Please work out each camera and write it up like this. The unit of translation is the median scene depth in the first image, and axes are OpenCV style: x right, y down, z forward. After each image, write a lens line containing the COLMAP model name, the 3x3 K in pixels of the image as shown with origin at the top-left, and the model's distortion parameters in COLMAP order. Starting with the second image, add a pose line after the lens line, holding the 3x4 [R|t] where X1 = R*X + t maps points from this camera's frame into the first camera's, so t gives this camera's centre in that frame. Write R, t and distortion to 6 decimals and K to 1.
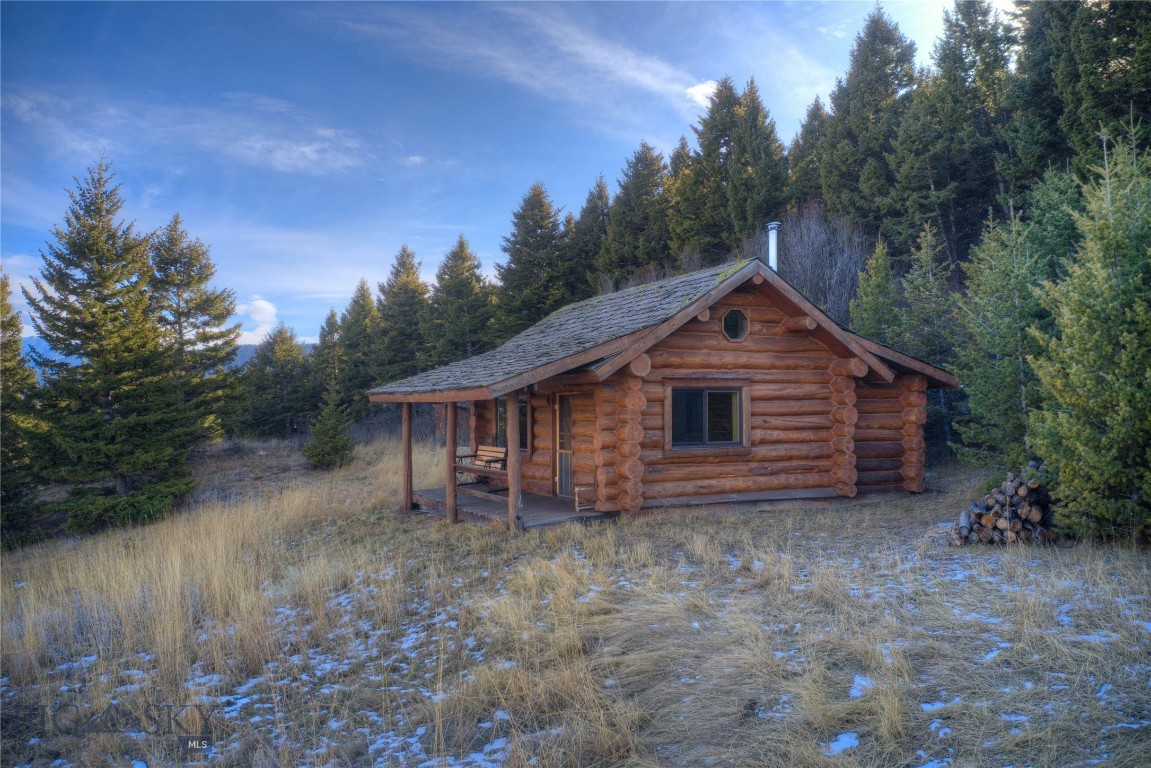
lens RADIAL K [[858.3, 0, 574.1], [0, 858.3, 390.4], [0, 0, 1]] dist [0.039407, -0.270692]
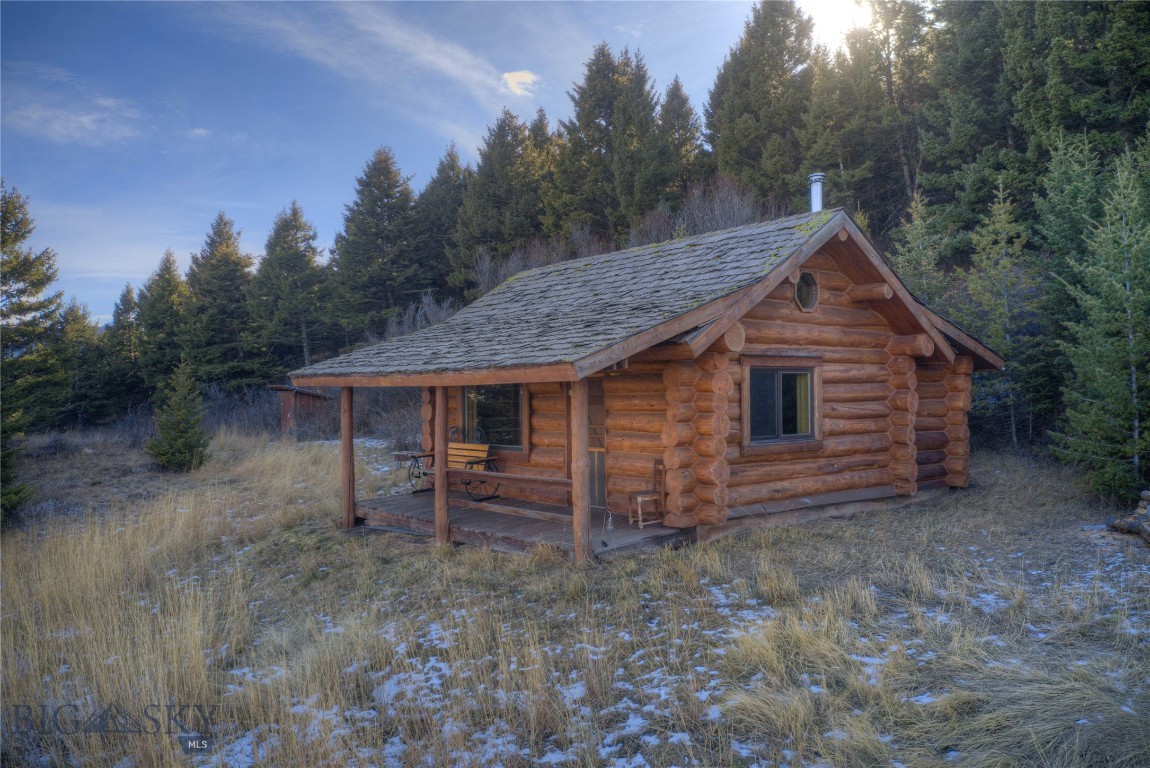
lens RADIAL K [[857.6, 0, 573.6], [0, 857.6, 390.4], [0, 0, 1]] dist [0.039407, -0.270692]
pose [[0.973240, -0.001587, 0.229784, -0.174658], [-0.001794, 0.999893, 0.014501, 0.005422], [-0.229783, -0.014525, 0.973134, 0.206438]]
